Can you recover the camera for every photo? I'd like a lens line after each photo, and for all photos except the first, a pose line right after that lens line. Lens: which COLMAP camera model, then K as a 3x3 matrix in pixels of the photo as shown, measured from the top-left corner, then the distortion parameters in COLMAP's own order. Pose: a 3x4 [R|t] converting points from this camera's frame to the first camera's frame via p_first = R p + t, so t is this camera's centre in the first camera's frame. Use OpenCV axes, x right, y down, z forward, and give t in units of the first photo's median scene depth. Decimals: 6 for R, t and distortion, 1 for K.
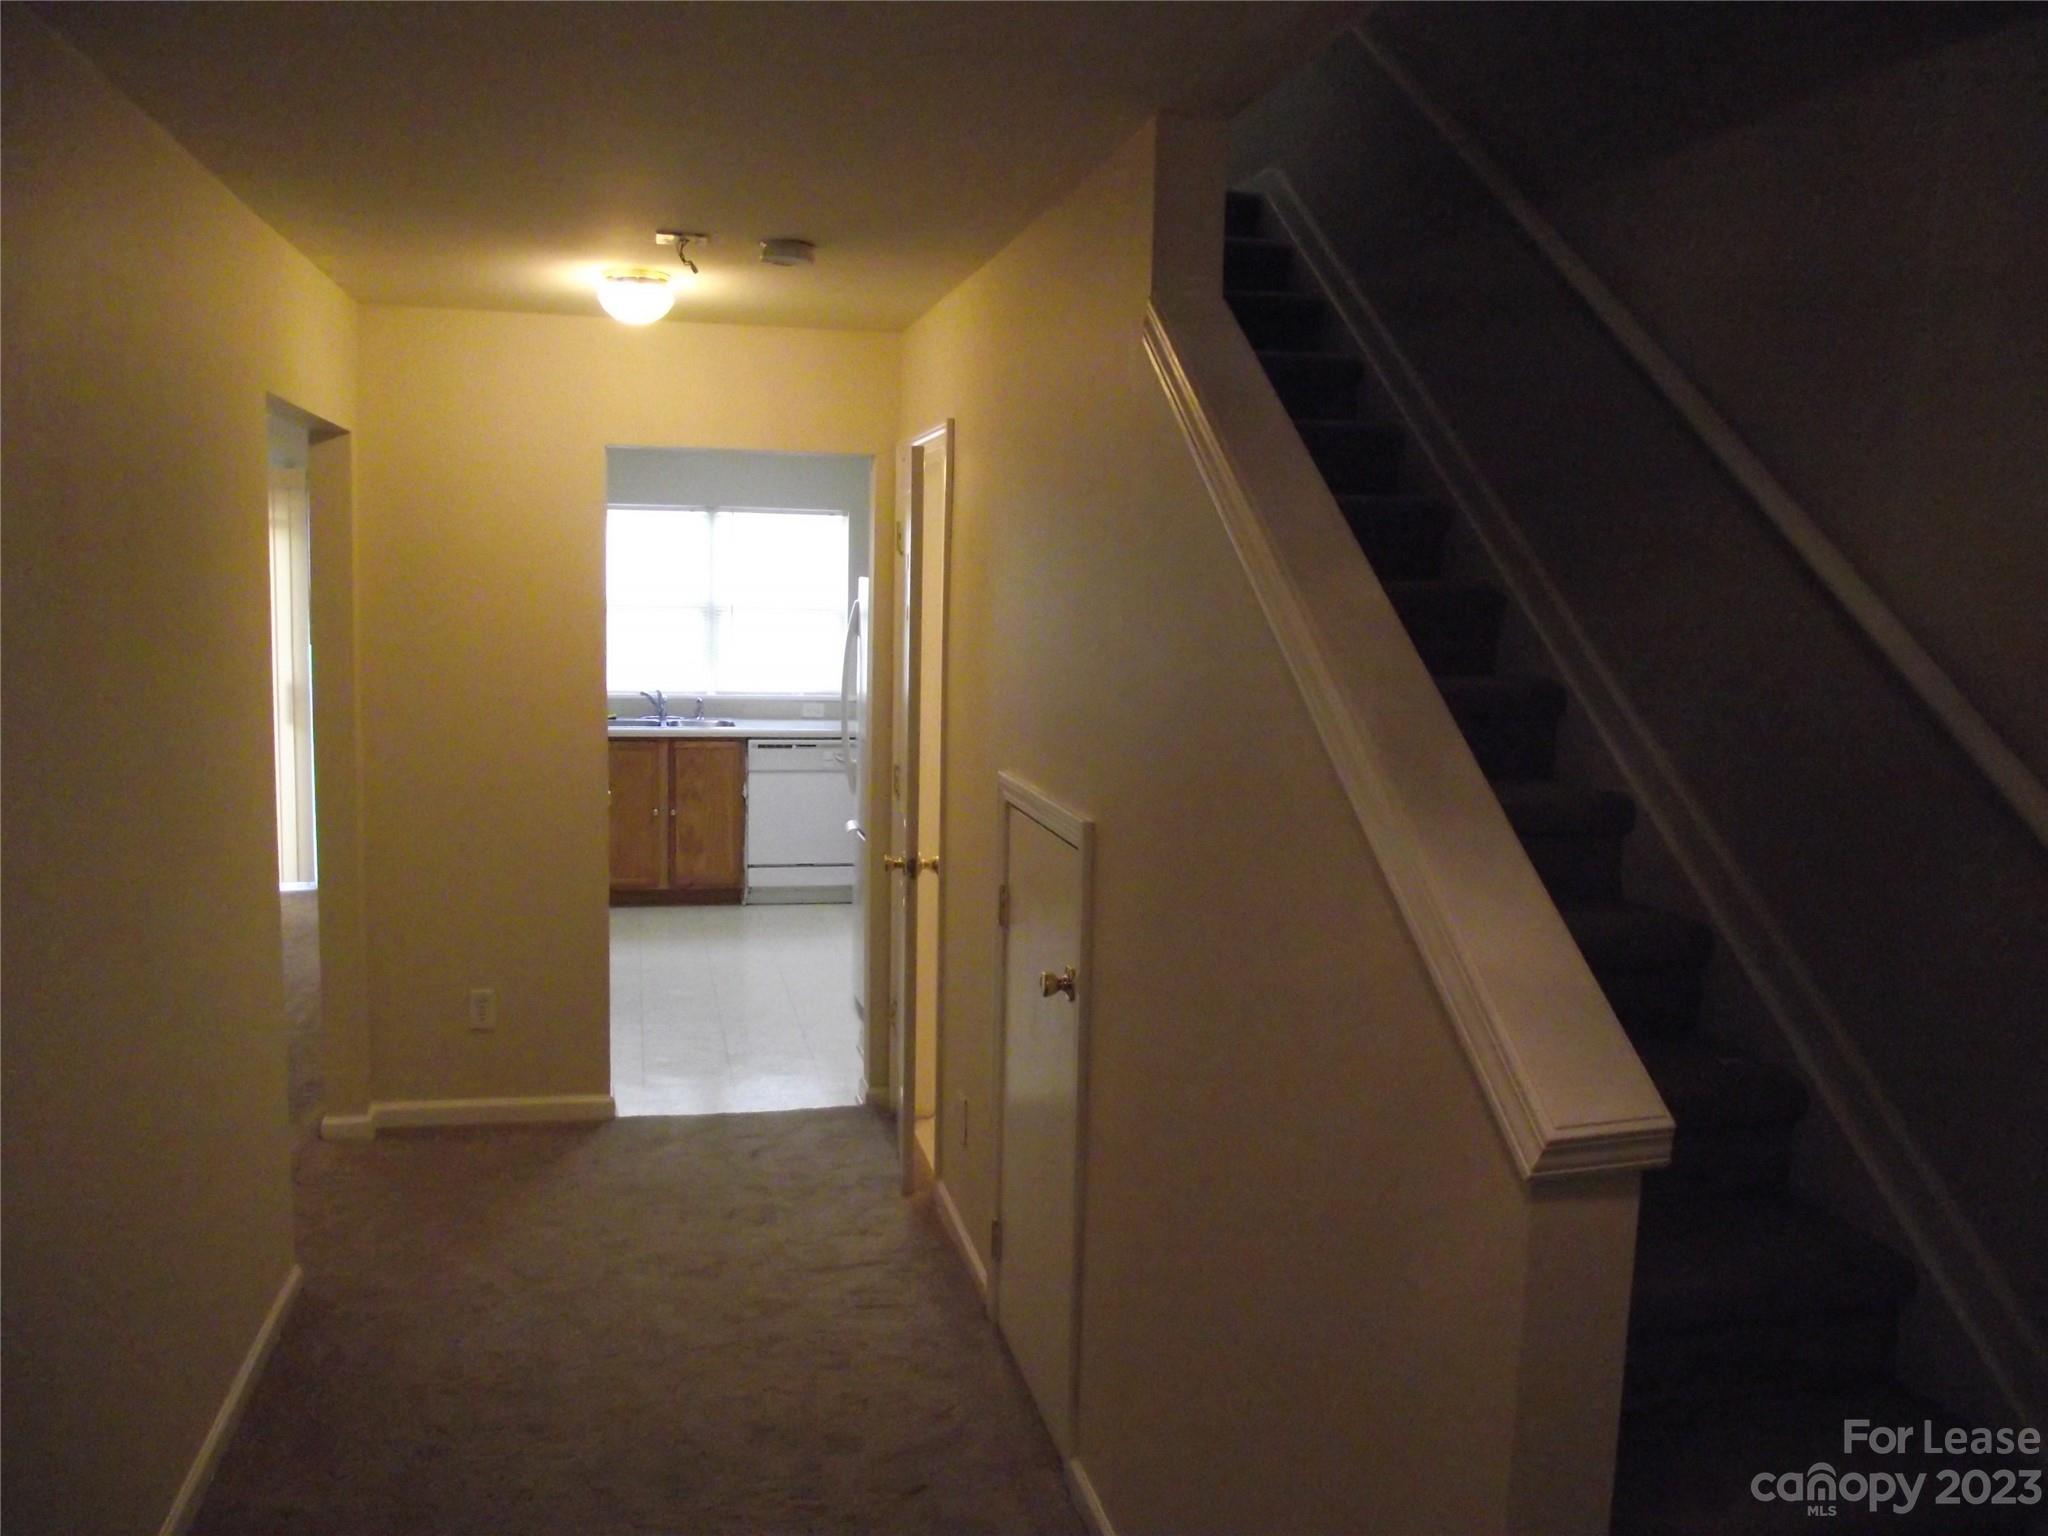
lens RADIAL K [[1634.3, 0, 1024.0], [0, 1634.3, 768.0], [0, 0, 1]] dist [-0.097071, 0.001555]
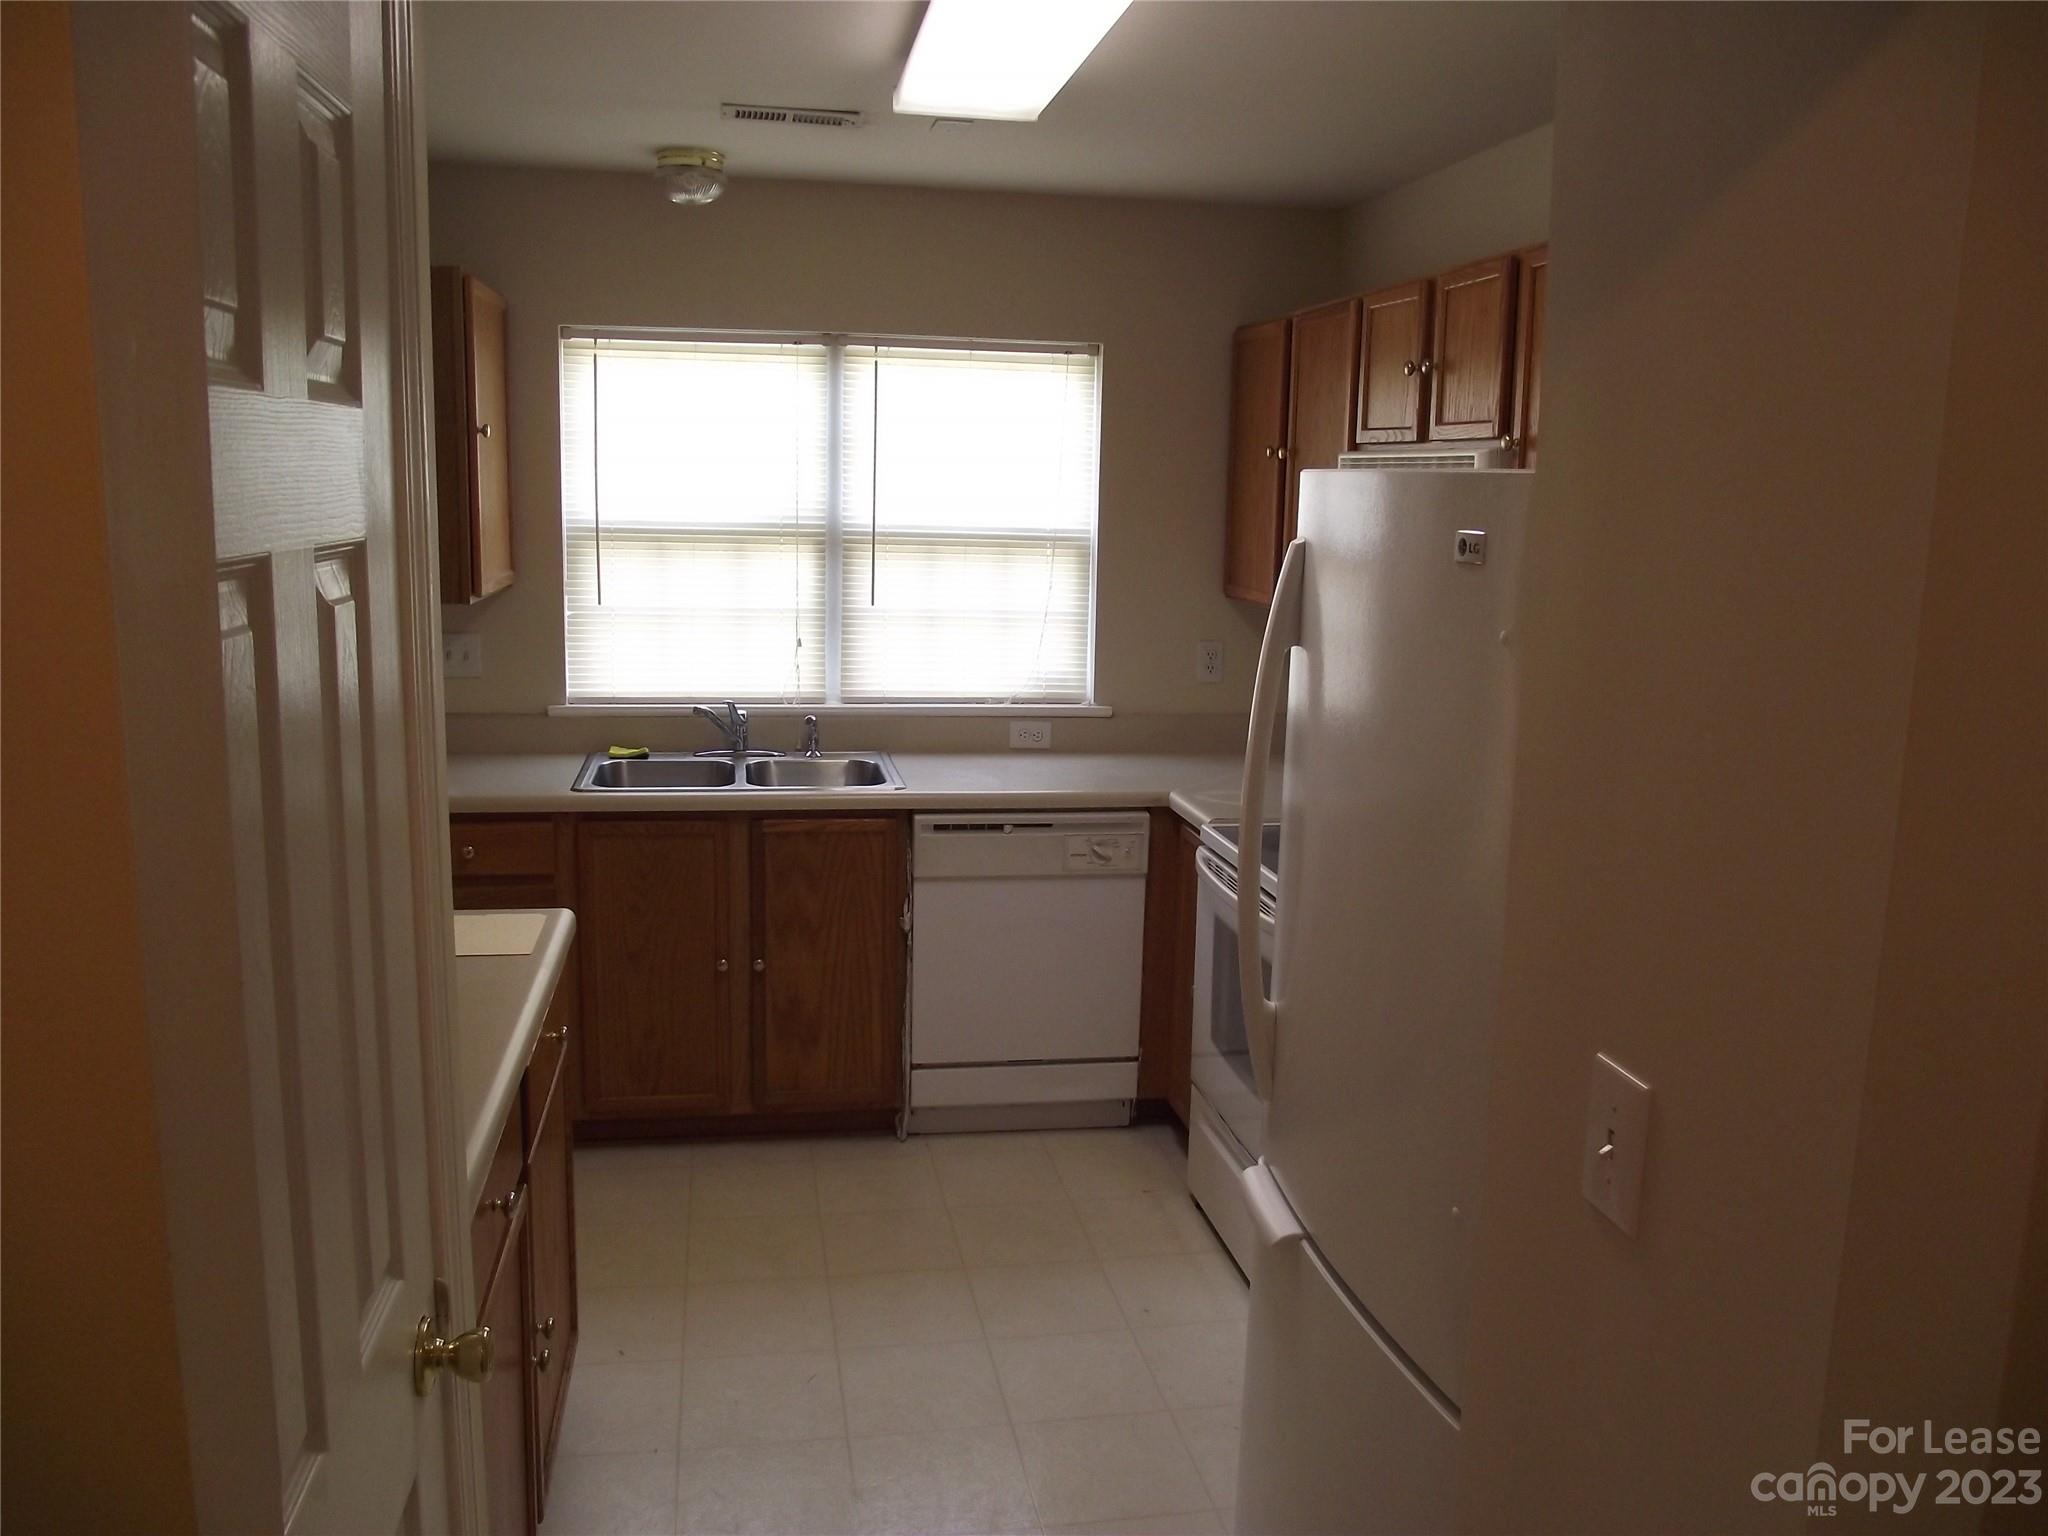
lens RADIAL K [[1634.3, 0, 1024.0], [0, 1634.3, 768.0], [0, 0, 1]] dist [-0.097071, 0.001555]
pose [[0.998213, 0.009670, -0.058969, -0.107925], [-0.006348, 0.998396, 0.056263, -0.058080], [0.059419, -0.055788, 0.996673, 0.519371]]
